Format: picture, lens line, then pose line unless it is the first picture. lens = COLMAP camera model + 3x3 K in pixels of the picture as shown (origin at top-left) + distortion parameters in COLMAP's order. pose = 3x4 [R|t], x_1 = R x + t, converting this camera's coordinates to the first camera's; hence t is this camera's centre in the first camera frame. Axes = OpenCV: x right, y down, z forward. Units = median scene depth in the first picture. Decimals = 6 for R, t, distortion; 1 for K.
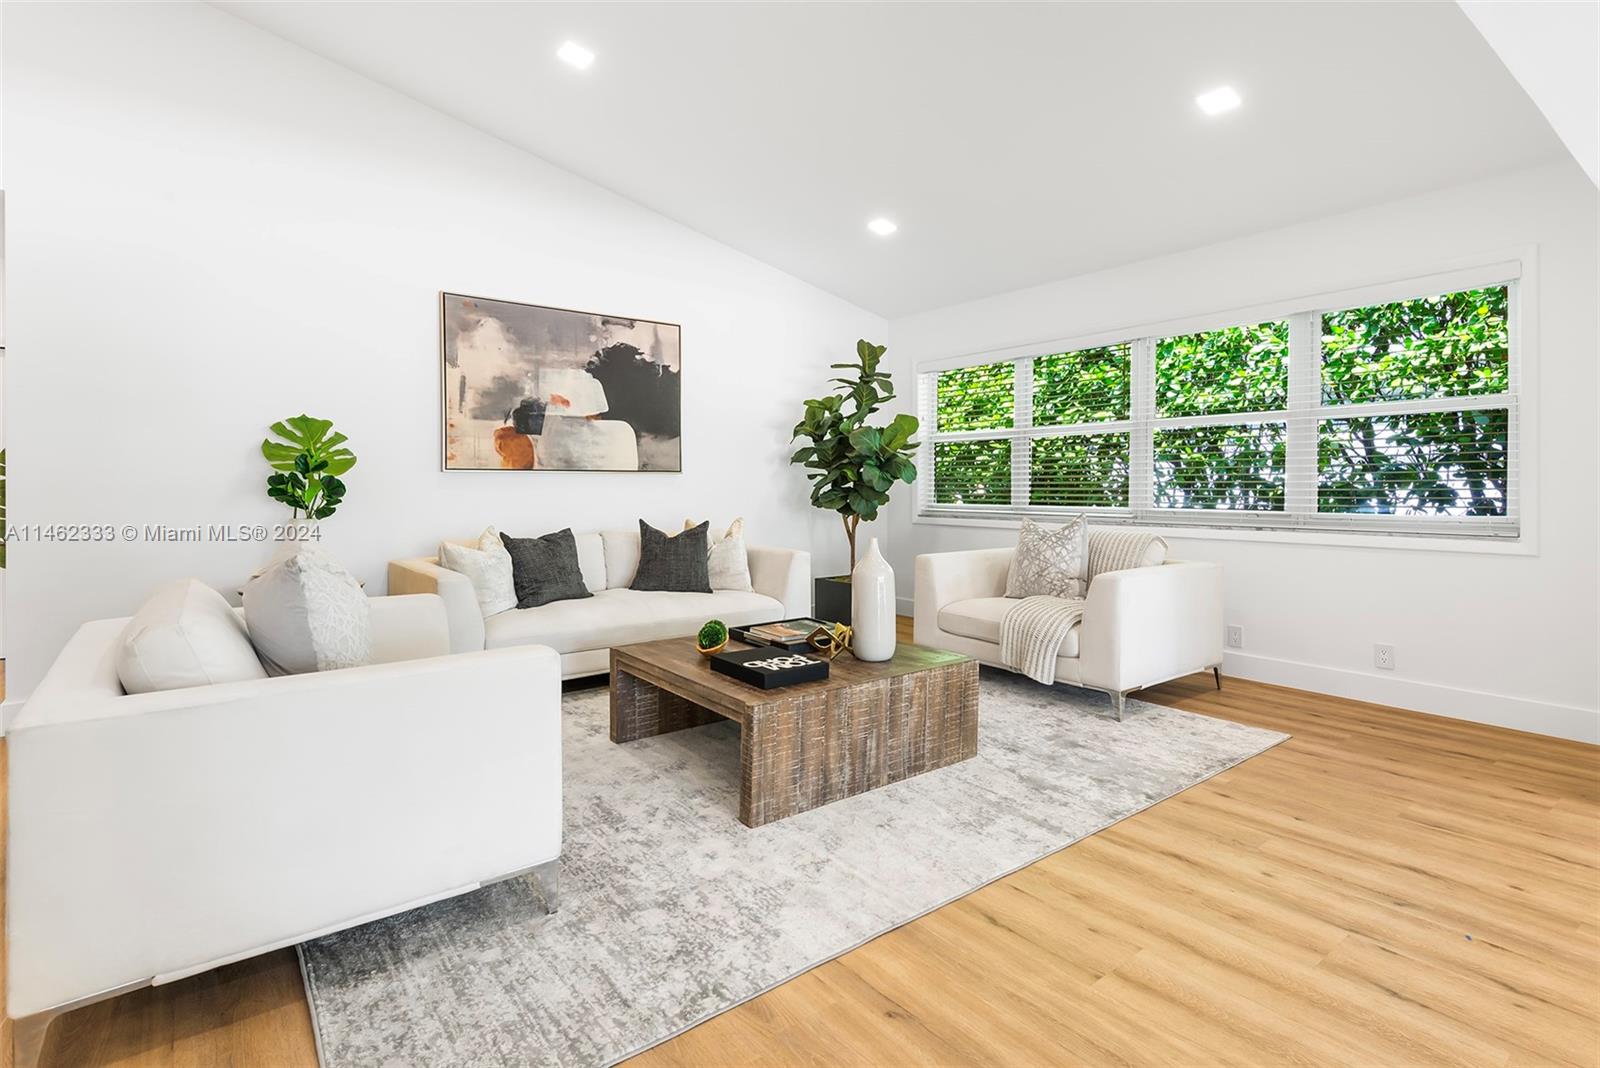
lens RADIAL K [[802.7, 0, 801.8], [0, 802.7, 529.7], [0, 0, 1]] dist [0.002902, 0.000195]
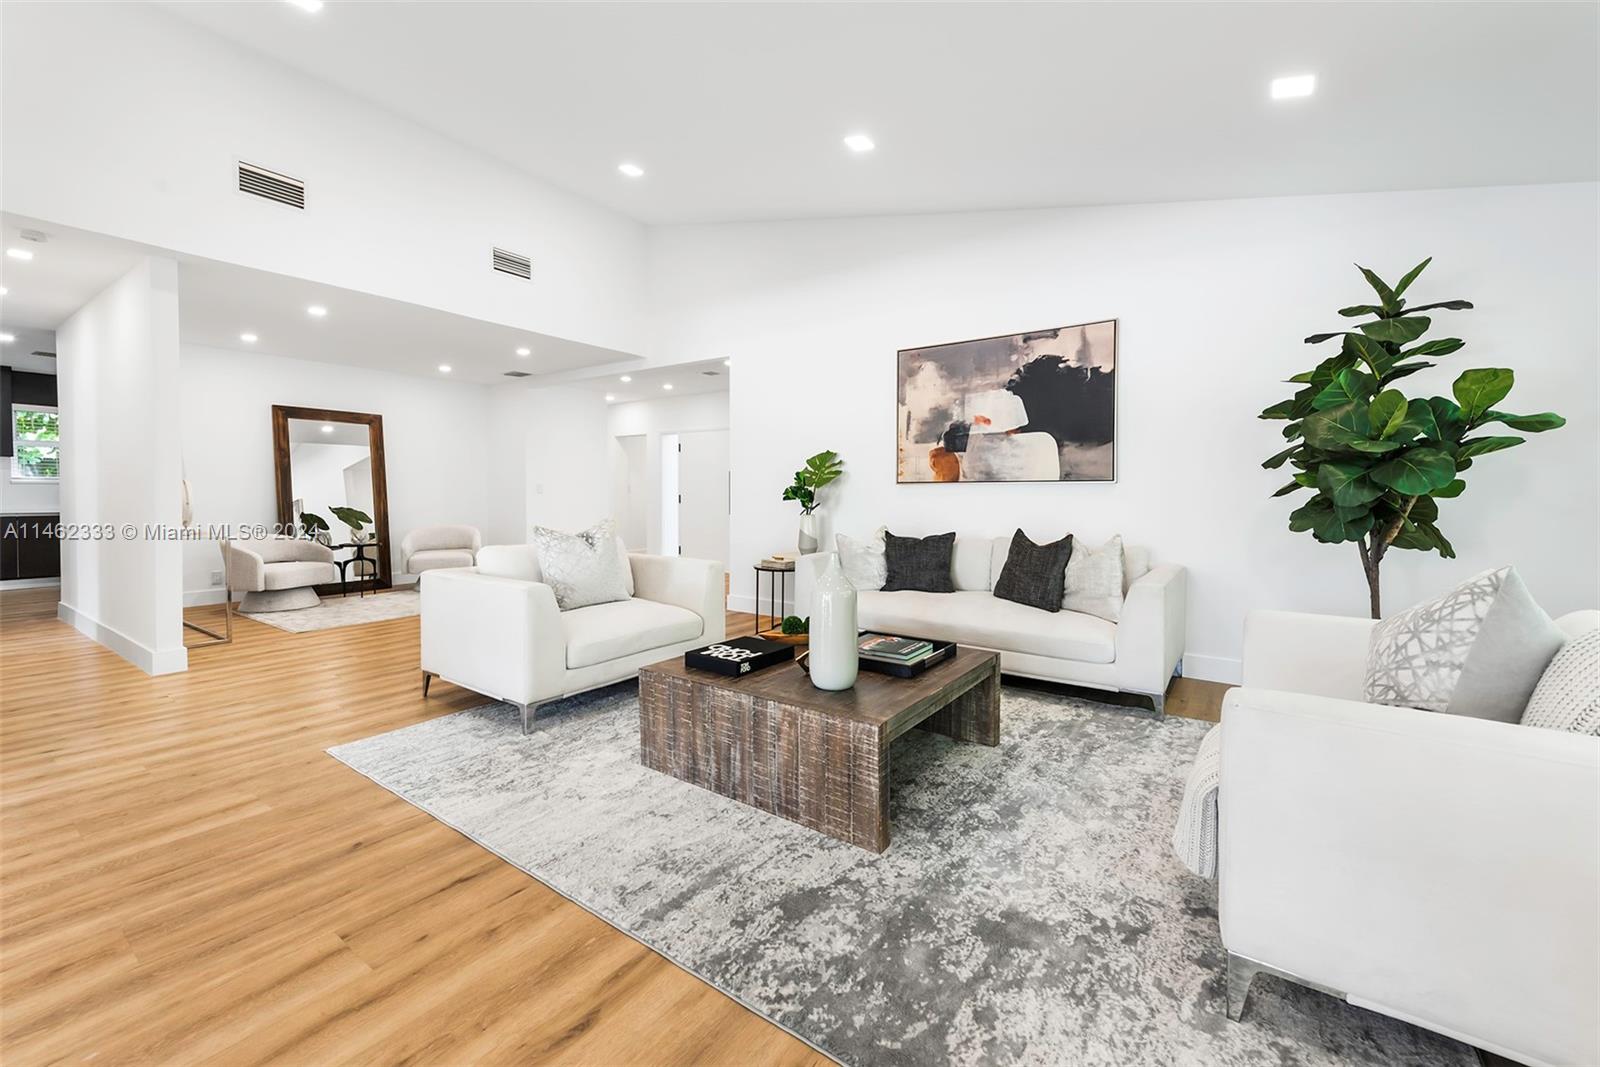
lens RADIAL K [[648.9, 0, 794.0], [0, 648.9, 534.3], [0, 0, 1]] dist [0.010944, -0.001334]
pose [[0.266105, 0.061018, -0.962011, 0.540226], [-0.056964, 0.997246, 0.047496, -0.029920], [0.962259, 0.042161, 0.268848, 0.525314]]
